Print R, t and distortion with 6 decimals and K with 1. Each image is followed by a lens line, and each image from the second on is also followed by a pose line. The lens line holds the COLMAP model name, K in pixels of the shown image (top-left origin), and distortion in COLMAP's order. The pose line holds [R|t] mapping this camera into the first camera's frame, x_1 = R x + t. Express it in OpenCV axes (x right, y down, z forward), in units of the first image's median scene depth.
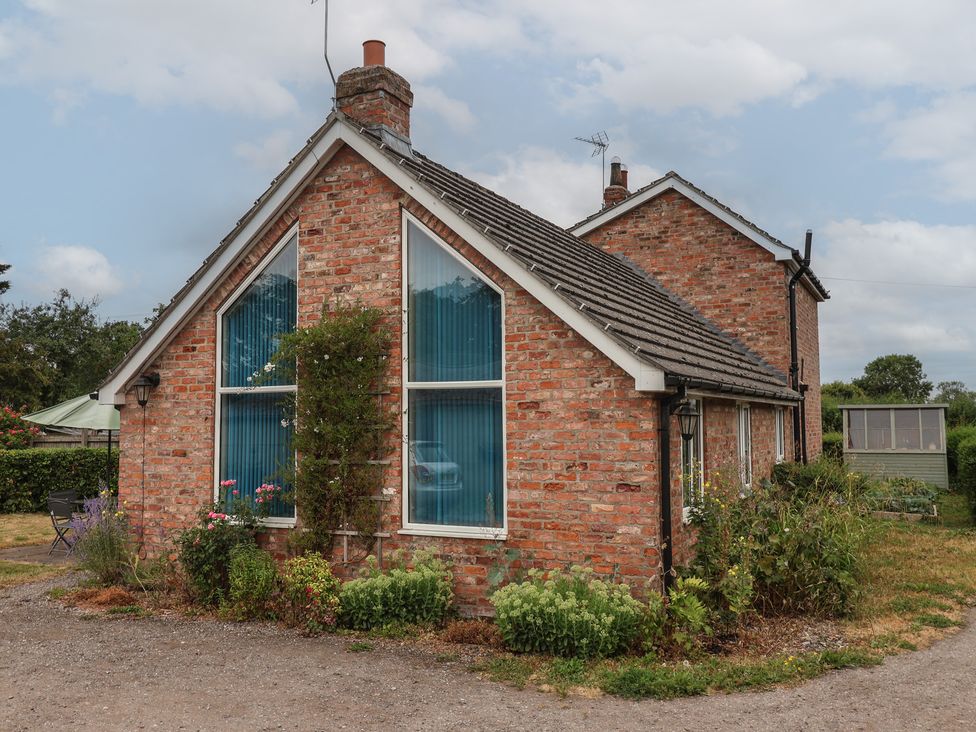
lens RADIAL K [[893.9, 0, 488.0], [0, 893.9, 366.0], [0, 0, 1]] dist [0.008195, 0.000711]
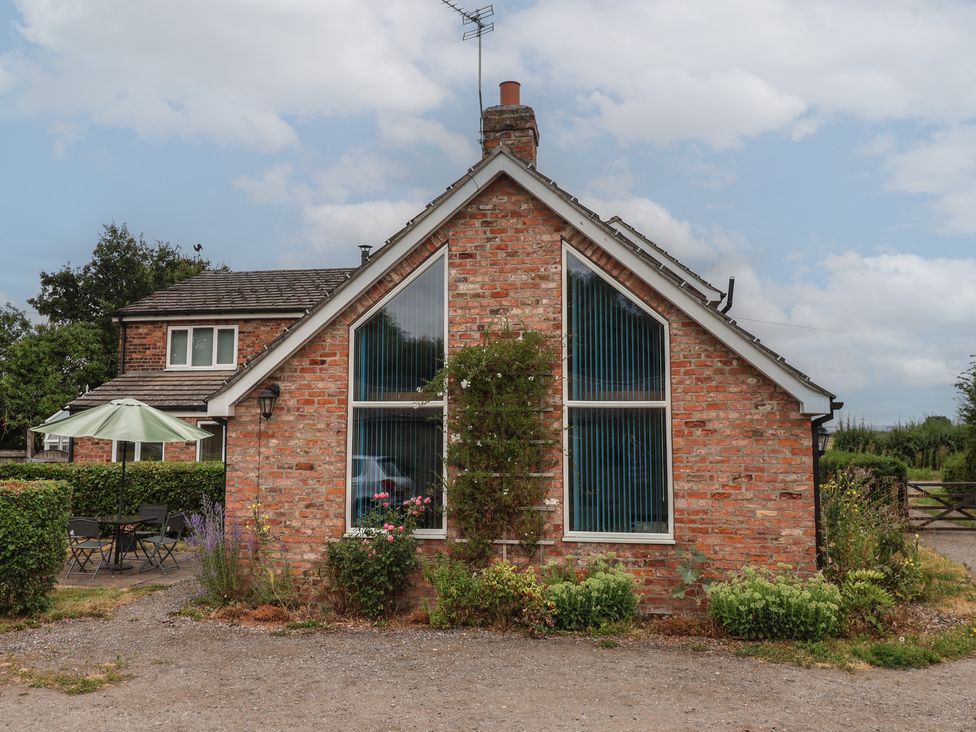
lens RADIAL K [[870.5, 0, 488.0], [0, 870.5, 366.0], [0, 0, 1]] dist [0.006017, 0.001141]
pose [[0.958479, 0.034739, 0.283038, -0.483266], [-0.027953, 0.999218, -0.027980, 0.008164], [-0.283789, 0.018906, 0.958700, 0.014653]]
